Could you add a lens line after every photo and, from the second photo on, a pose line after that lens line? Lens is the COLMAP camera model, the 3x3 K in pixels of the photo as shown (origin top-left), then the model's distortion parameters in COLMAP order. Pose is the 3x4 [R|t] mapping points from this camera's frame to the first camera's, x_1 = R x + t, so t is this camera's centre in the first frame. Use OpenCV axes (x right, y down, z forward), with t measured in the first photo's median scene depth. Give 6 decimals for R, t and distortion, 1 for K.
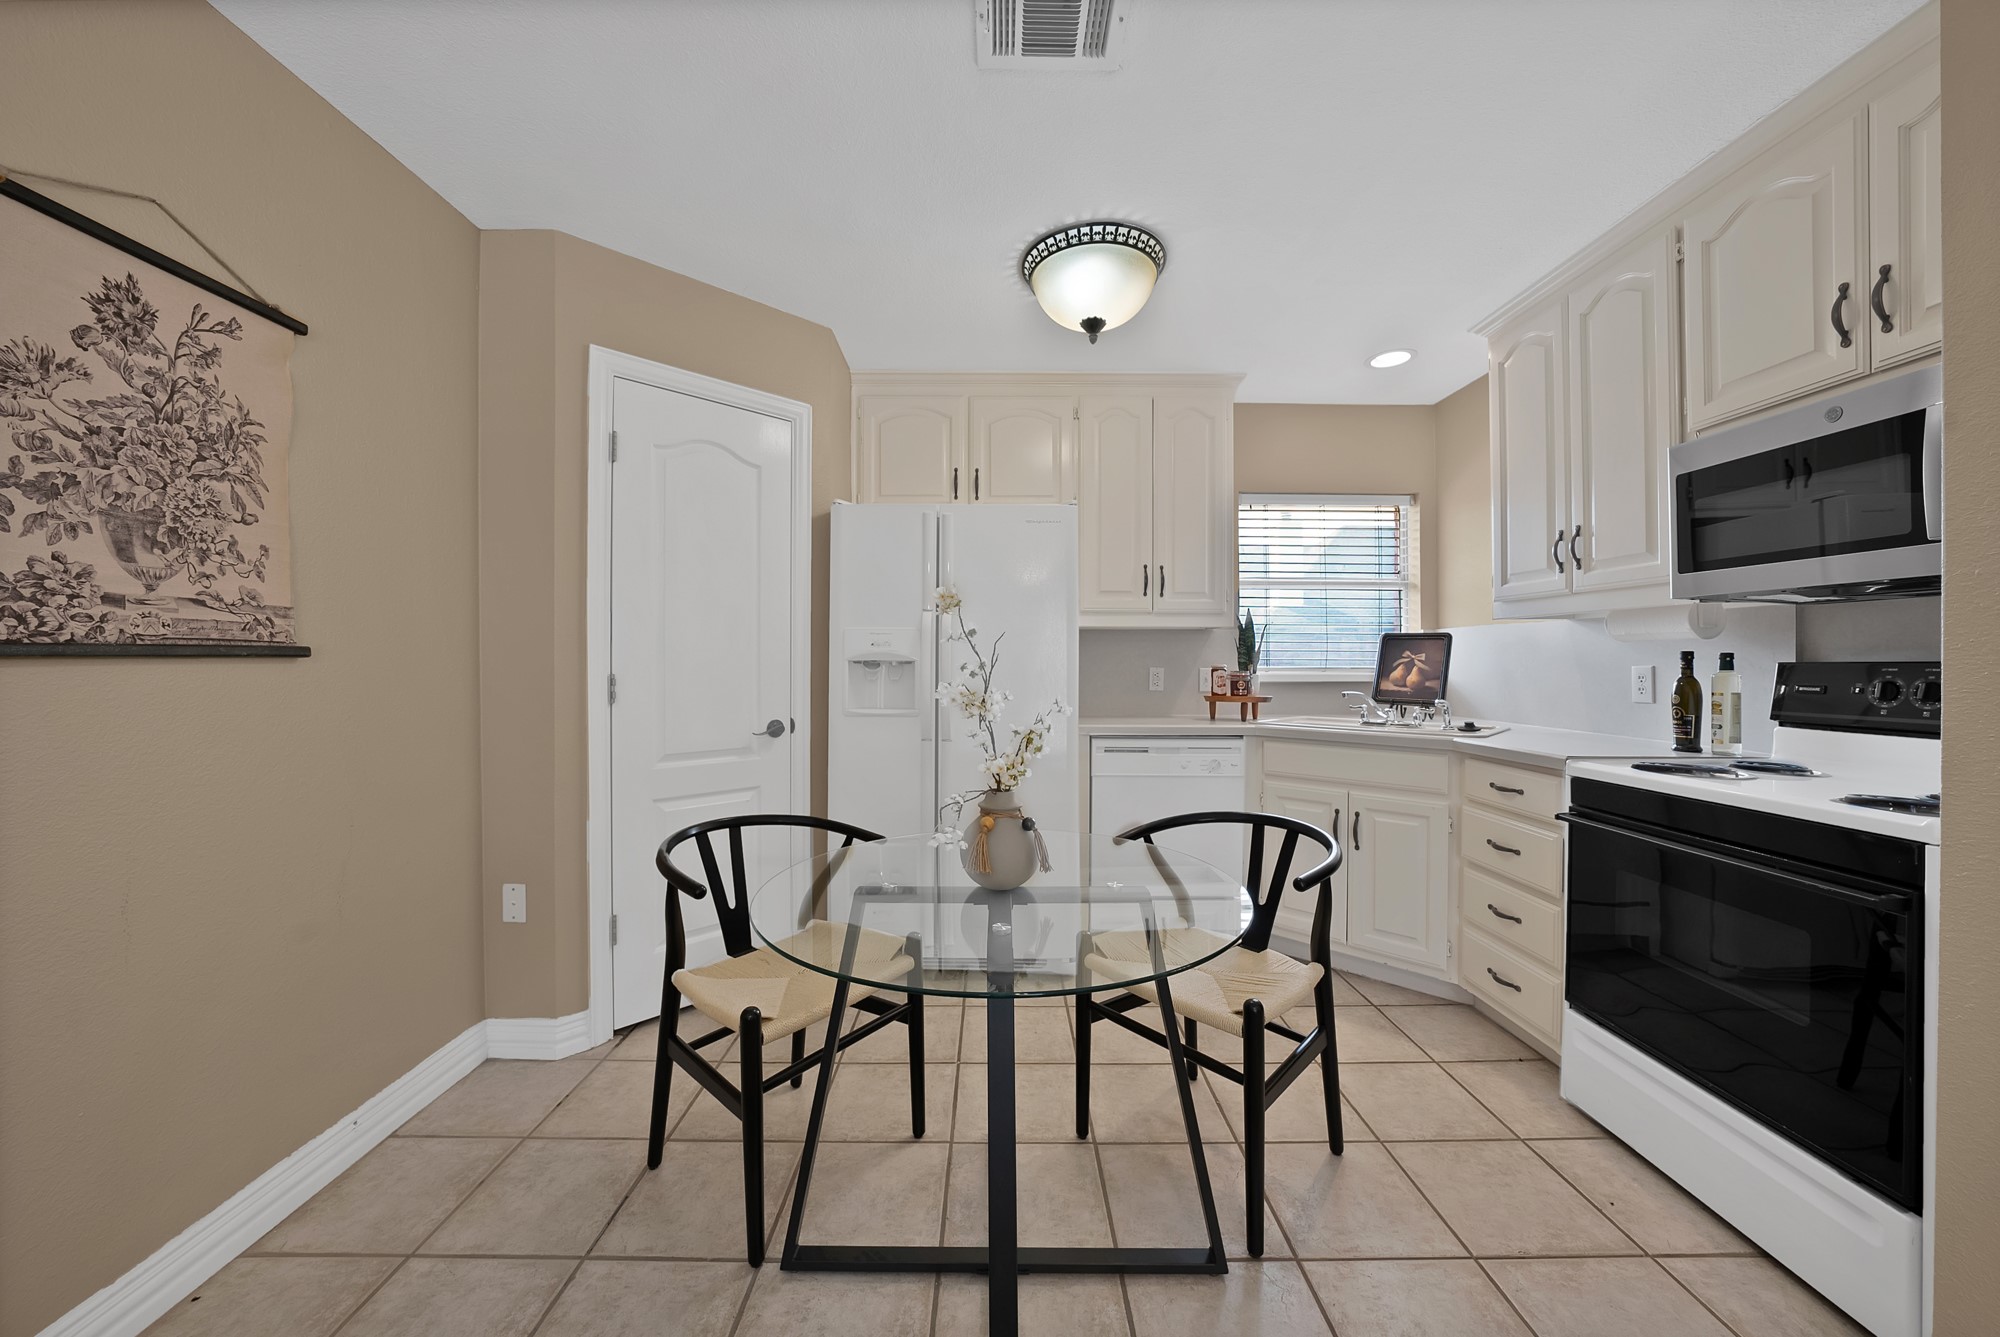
lens RADIAL K [[707.8, 0, 1003.0], [0, 707.8, 650.5], [0, 0, 1]] dist [0.000971, 0.000170]
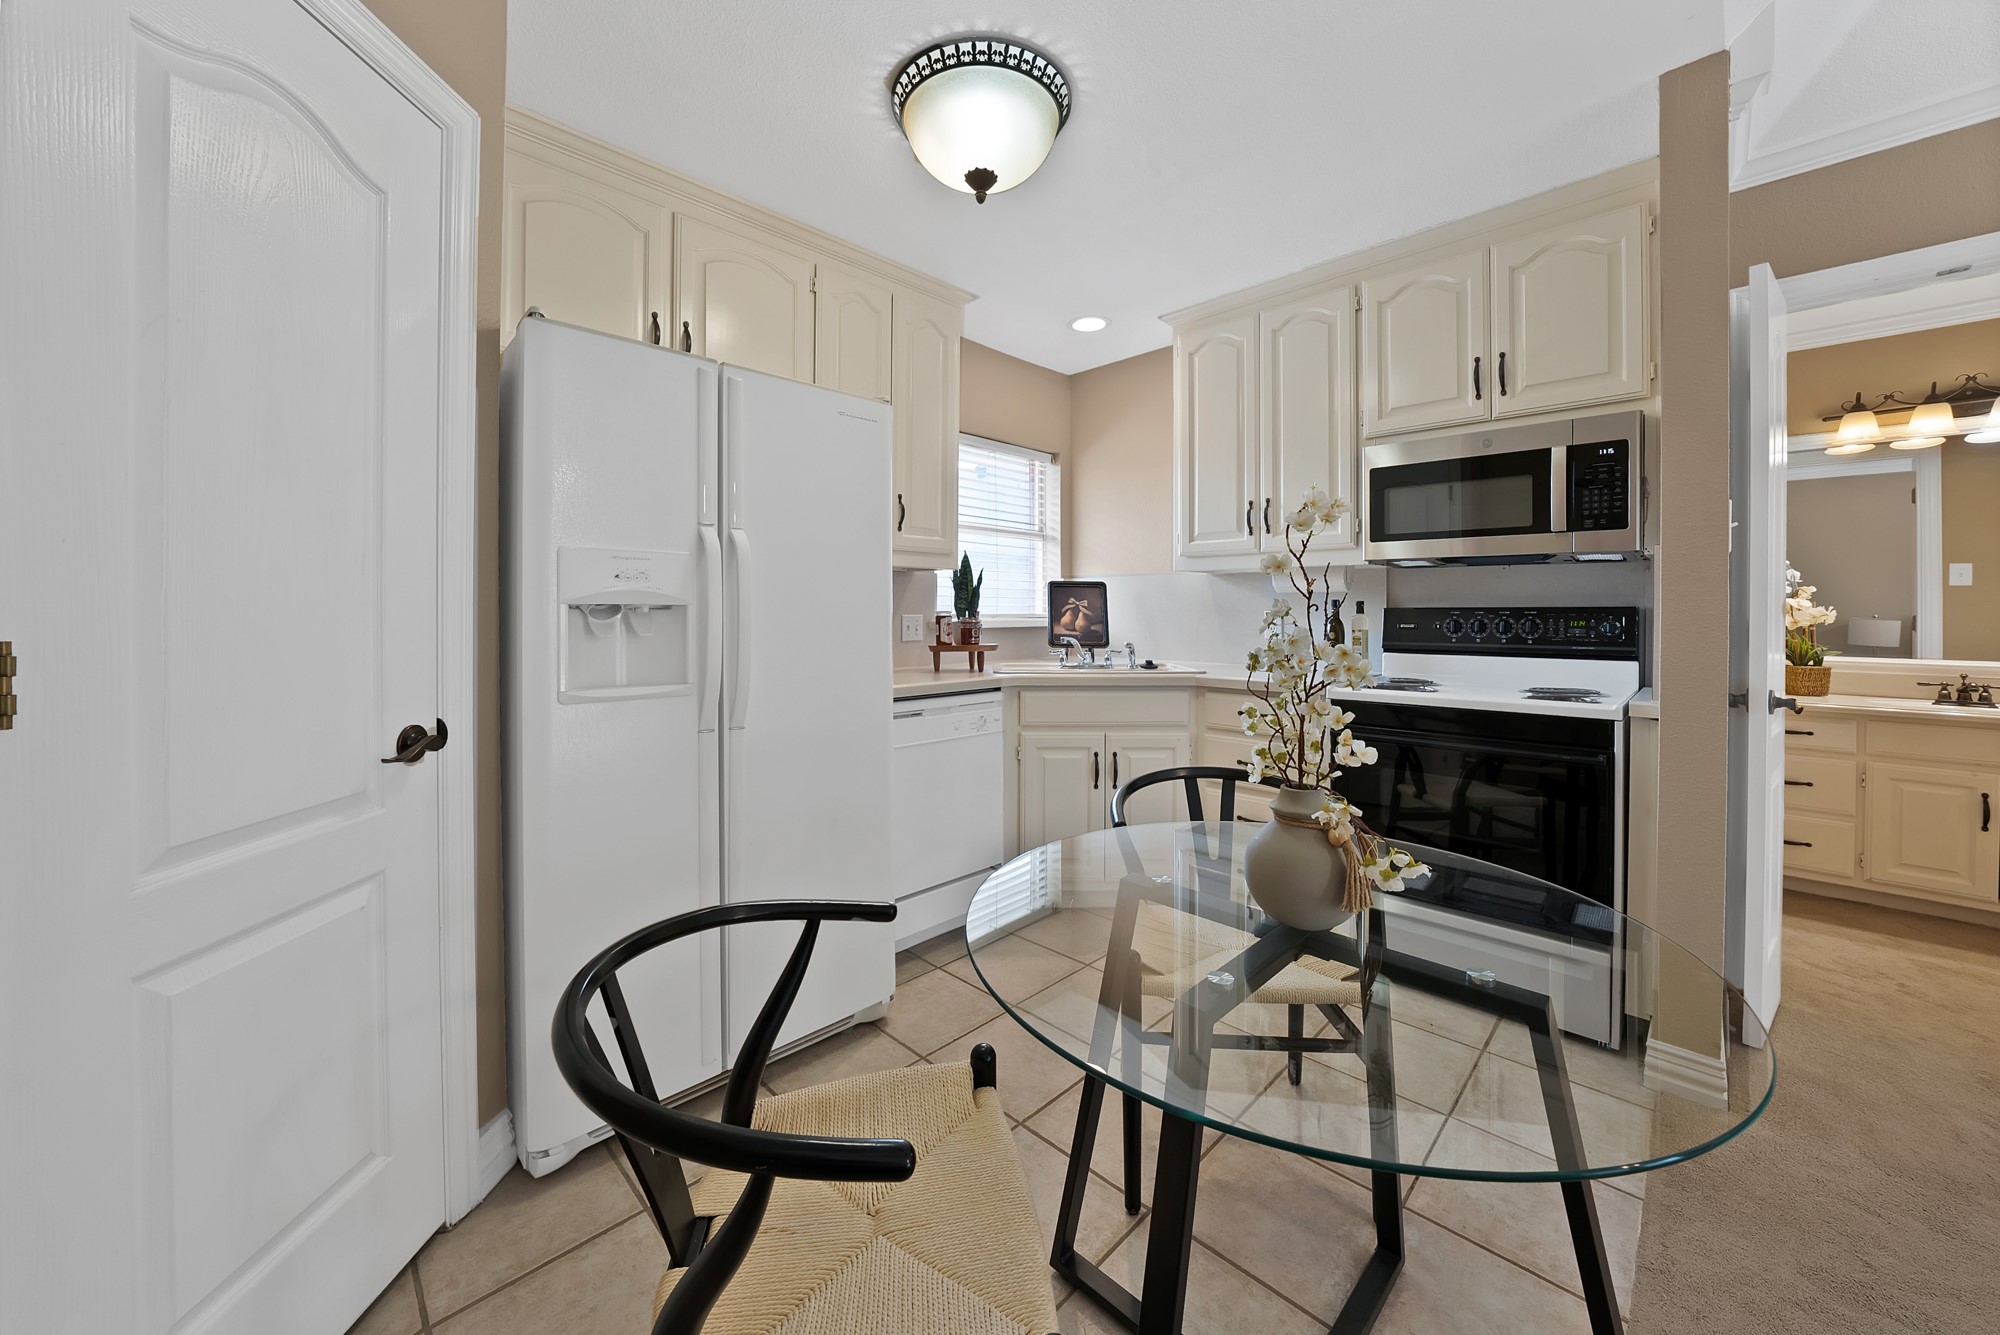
lens RADIAL K [[728.9, 0, 998.4], [0, 728.9, 612.9], [0, 0, 1]] dist [-0.012166, -0.000055]
pose [[0.710234, -0.004005, 0.703955, -0.343740], [-0.011476, 0.999785, 0.017267, 0.006760], [-0.703872, -0.020342, 0.710035, 0.334364]]
